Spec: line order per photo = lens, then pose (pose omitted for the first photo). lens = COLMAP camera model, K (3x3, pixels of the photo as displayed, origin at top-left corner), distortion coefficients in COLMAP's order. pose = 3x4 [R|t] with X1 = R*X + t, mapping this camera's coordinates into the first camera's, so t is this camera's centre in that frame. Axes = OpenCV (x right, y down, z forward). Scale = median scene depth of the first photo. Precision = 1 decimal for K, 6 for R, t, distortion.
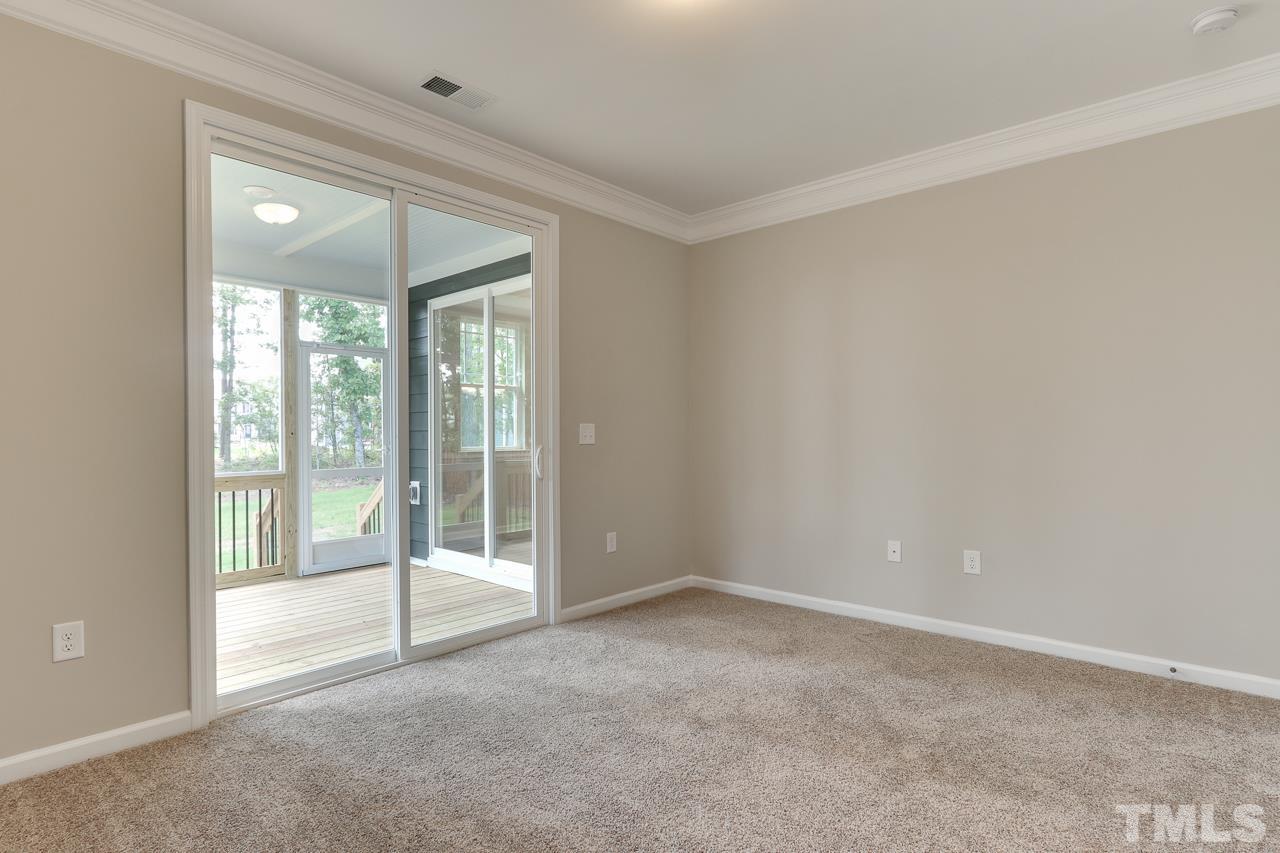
lens RADIAL K [[671.8, 0, 621.8], [0, 671.8, 434.9], [0, 0, 1]] dist [-0.007480, 0.000103]
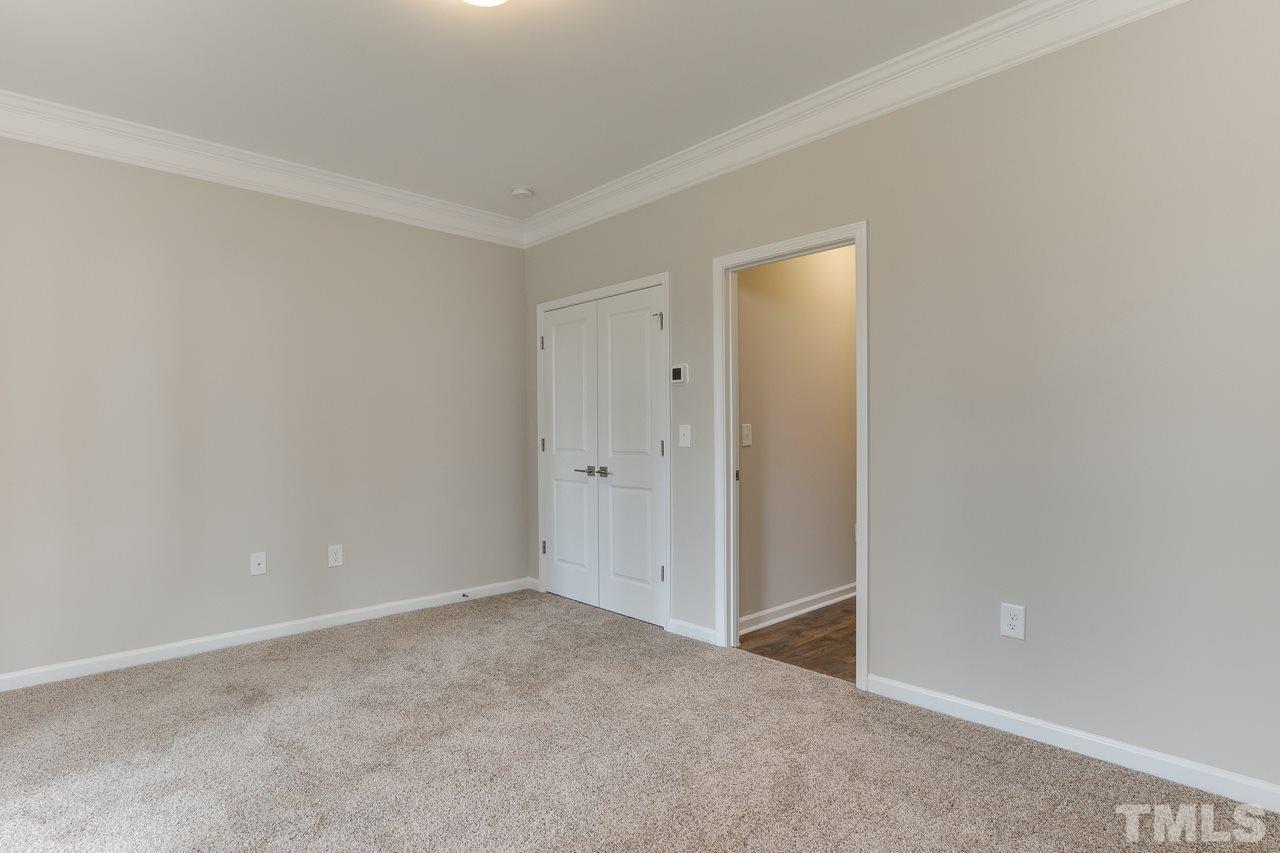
lens RADIAL K [[671.8, 0, 621.8], [0, 671.8, 434.9], [0, 0, 1]] dist [-0.007480, 0.000103]
pose [[0.067361, -0.001370, 0.997728, -0.587653], [0.013038, 0.999915, 0.000493, -0.004364], [-0.997643, 0.012975, 0.067373, 0.480356]]
